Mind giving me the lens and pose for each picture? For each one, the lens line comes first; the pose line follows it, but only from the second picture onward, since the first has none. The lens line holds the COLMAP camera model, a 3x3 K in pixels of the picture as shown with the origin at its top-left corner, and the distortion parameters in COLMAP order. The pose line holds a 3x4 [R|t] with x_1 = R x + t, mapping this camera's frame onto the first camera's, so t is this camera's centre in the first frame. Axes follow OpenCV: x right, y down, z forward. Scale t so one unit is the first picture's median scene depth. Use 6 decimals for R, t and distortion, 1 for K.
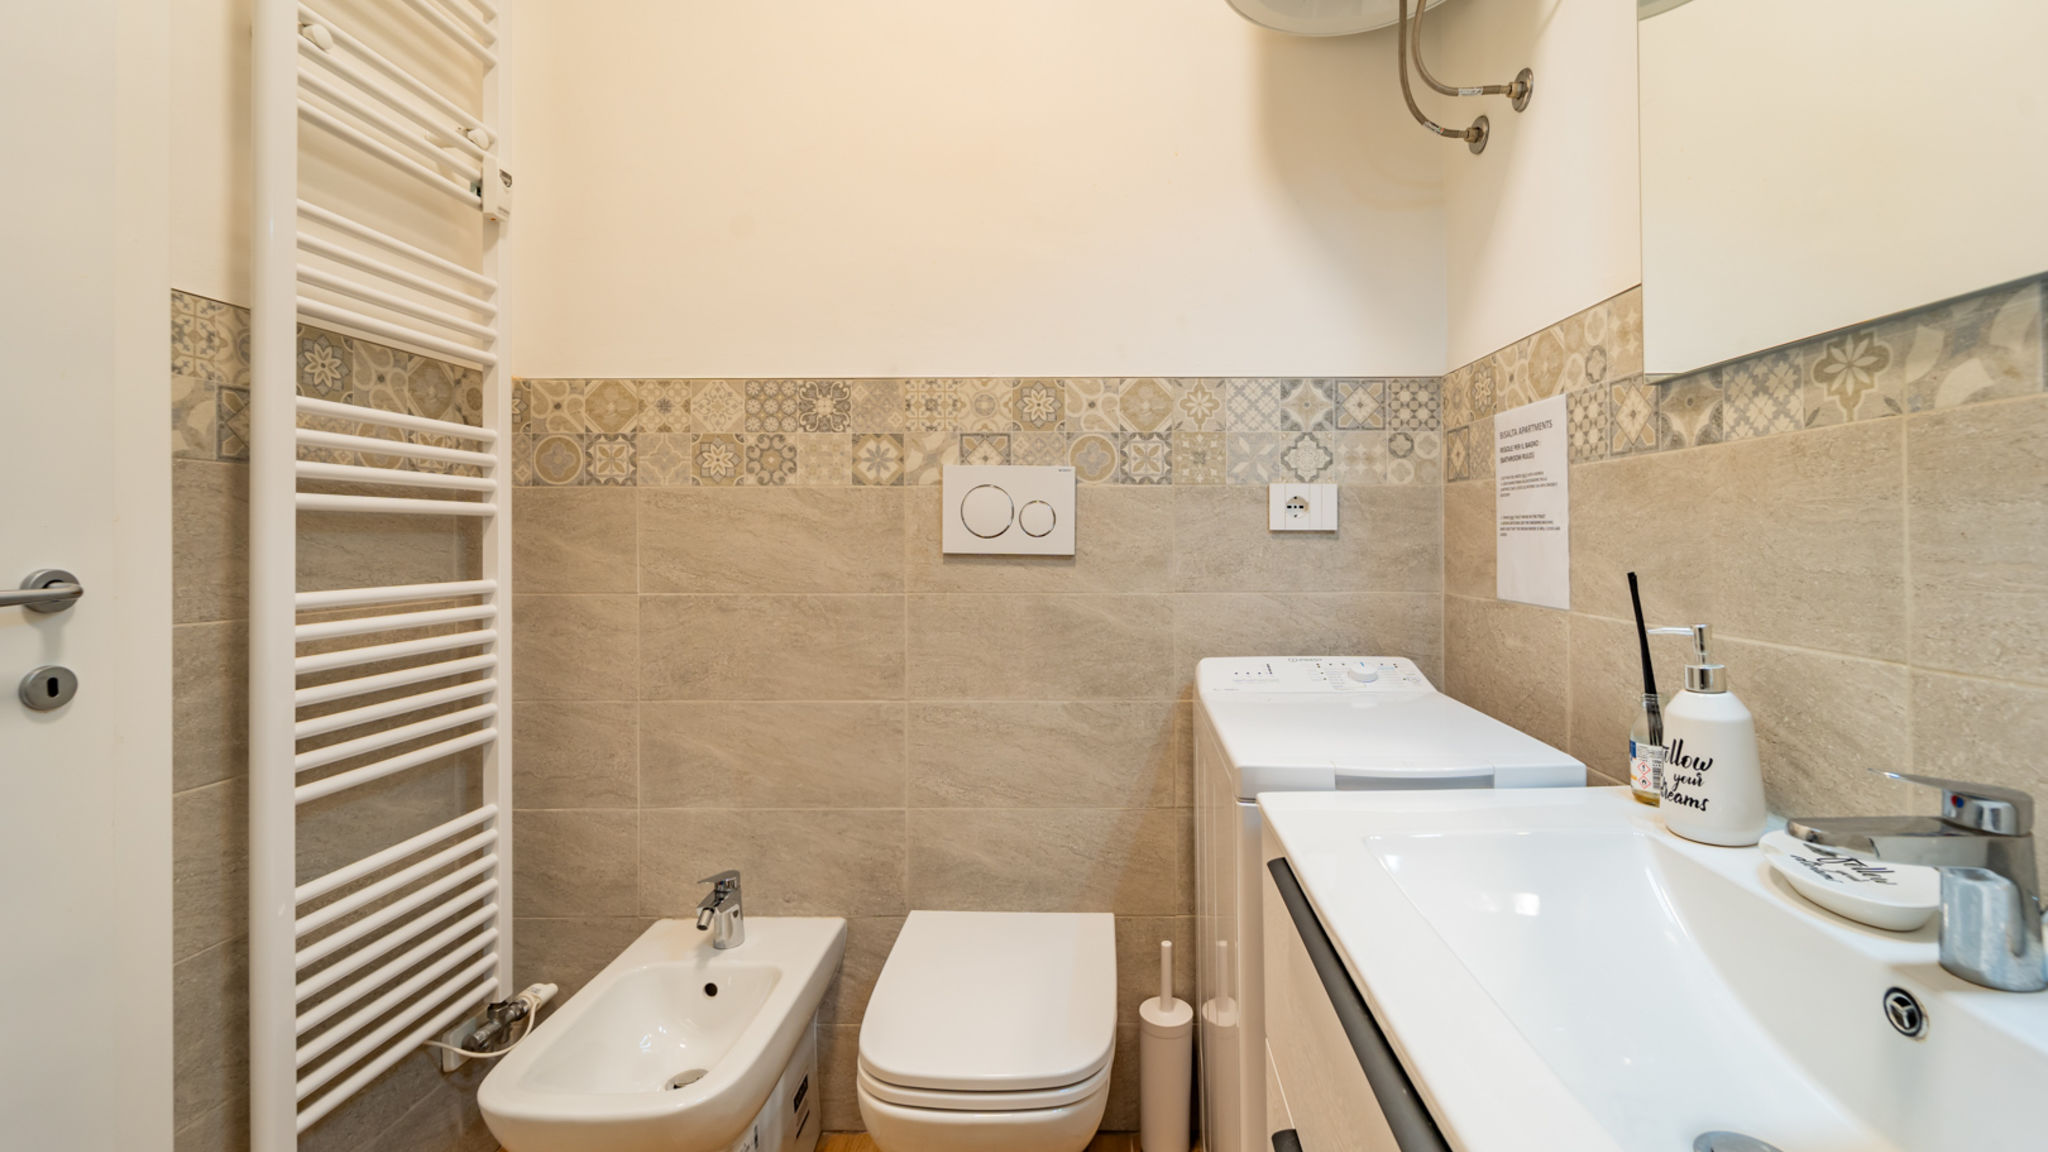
lens RADIAL K [[865.0, 0, 1093.6], [0, 865.0, 535.8], [0, 0, 1]] dist [-0.002277, 0.000080]
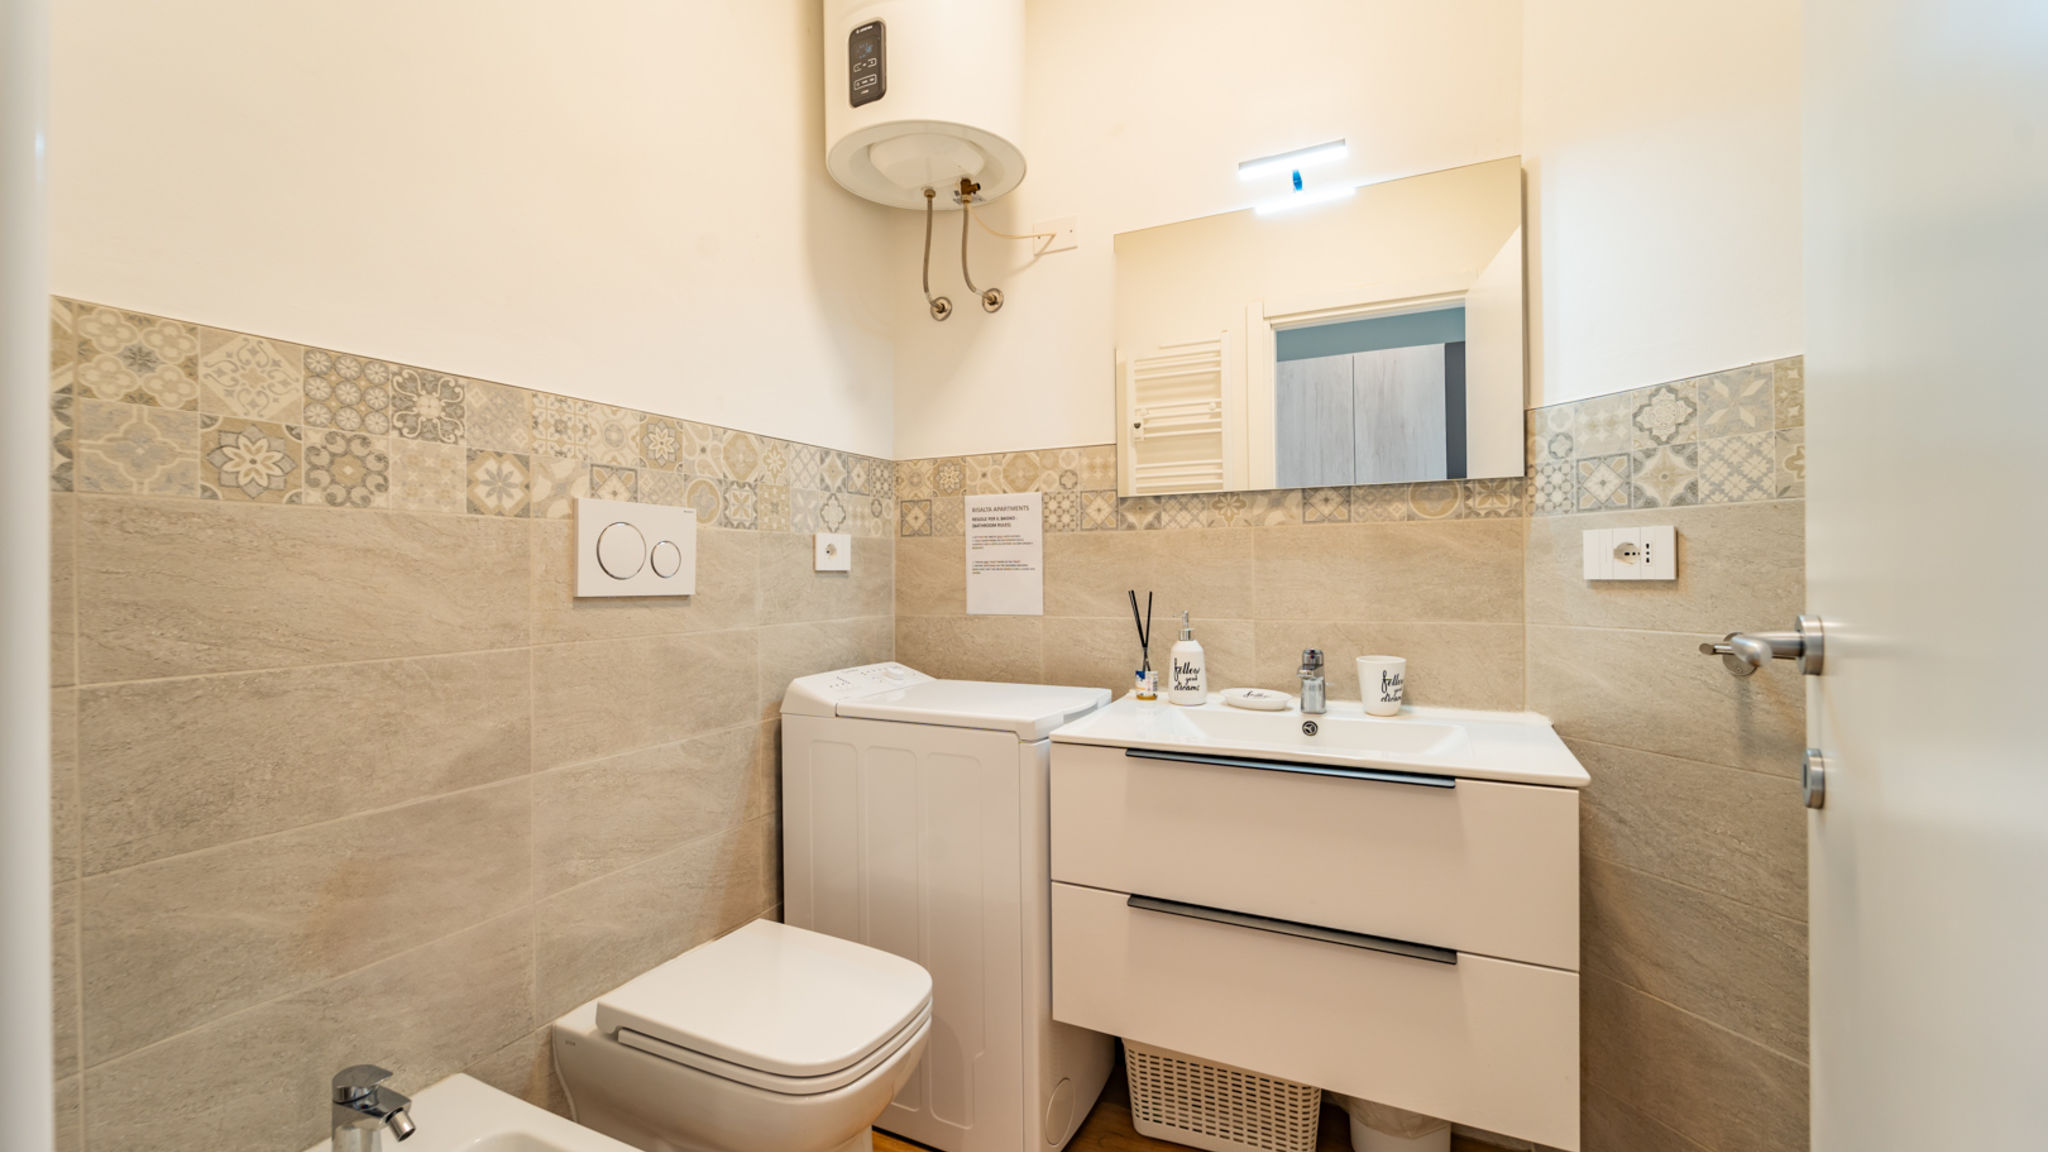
lens RADIAL K [[838.8, 0, 1024.0], [0, 838.8, 576.0], [0, 0, 1]] dist [0.001311, 0.000033]
pose [[0.434582, -0.007220, 0.900603, -0.747104], [0.008072, 0.999959, 0.004121, -0.001084], [-0.900596, 0.005479, 0.434622, 0.216708]]
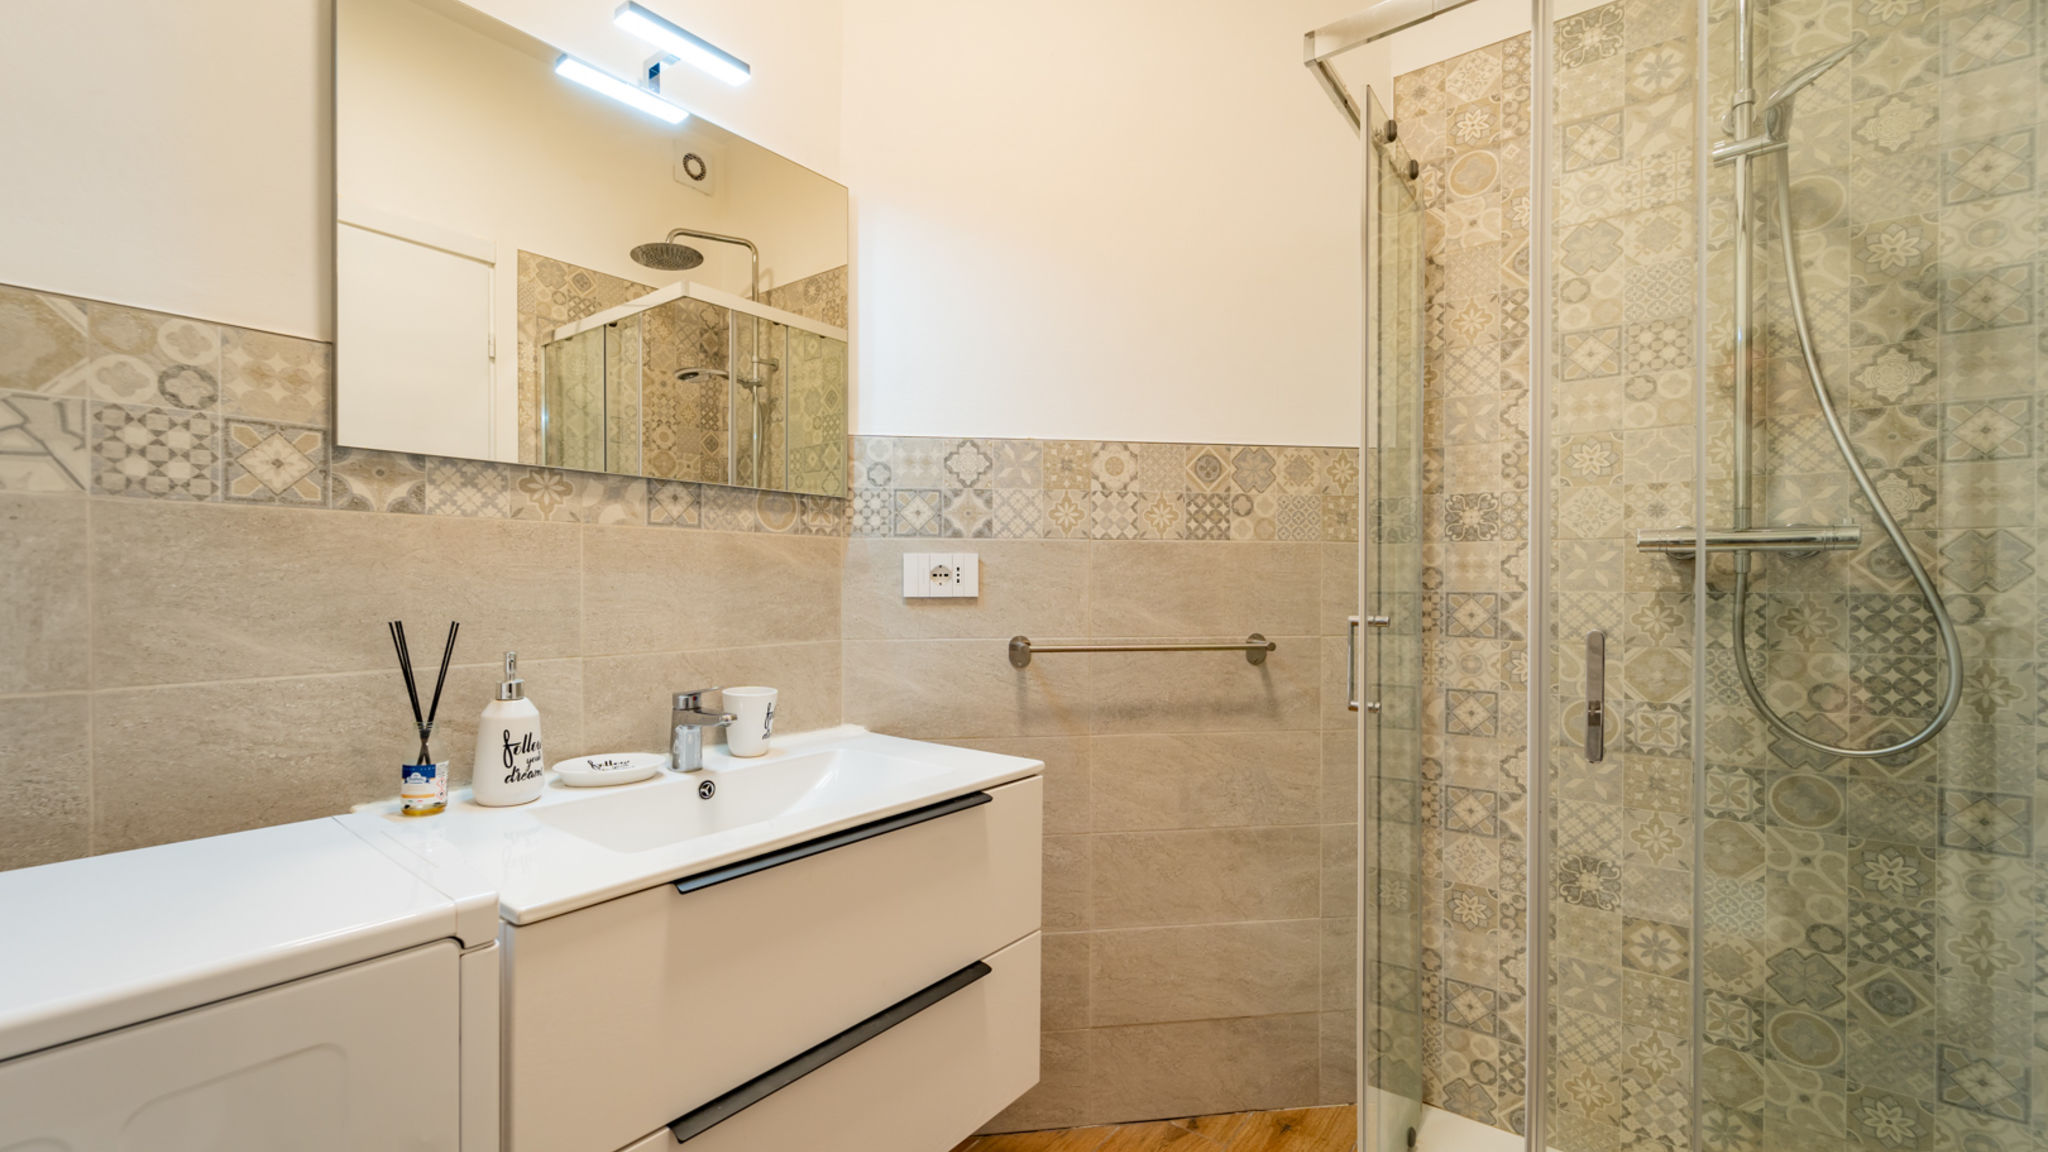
lens RADIAL K [[847.2, 0, 989.4], [0, 847.2, 589.6], [0, 0, 1]] dist [-0.000023, -0.000131]
pose [[-0.779551, -0.003669, 0.626327, -0.387852], [-0.000808, 0.999988, 0.004851, -0.002703], [-0.626338, 0.003276, -0.779545, 0.807943]]
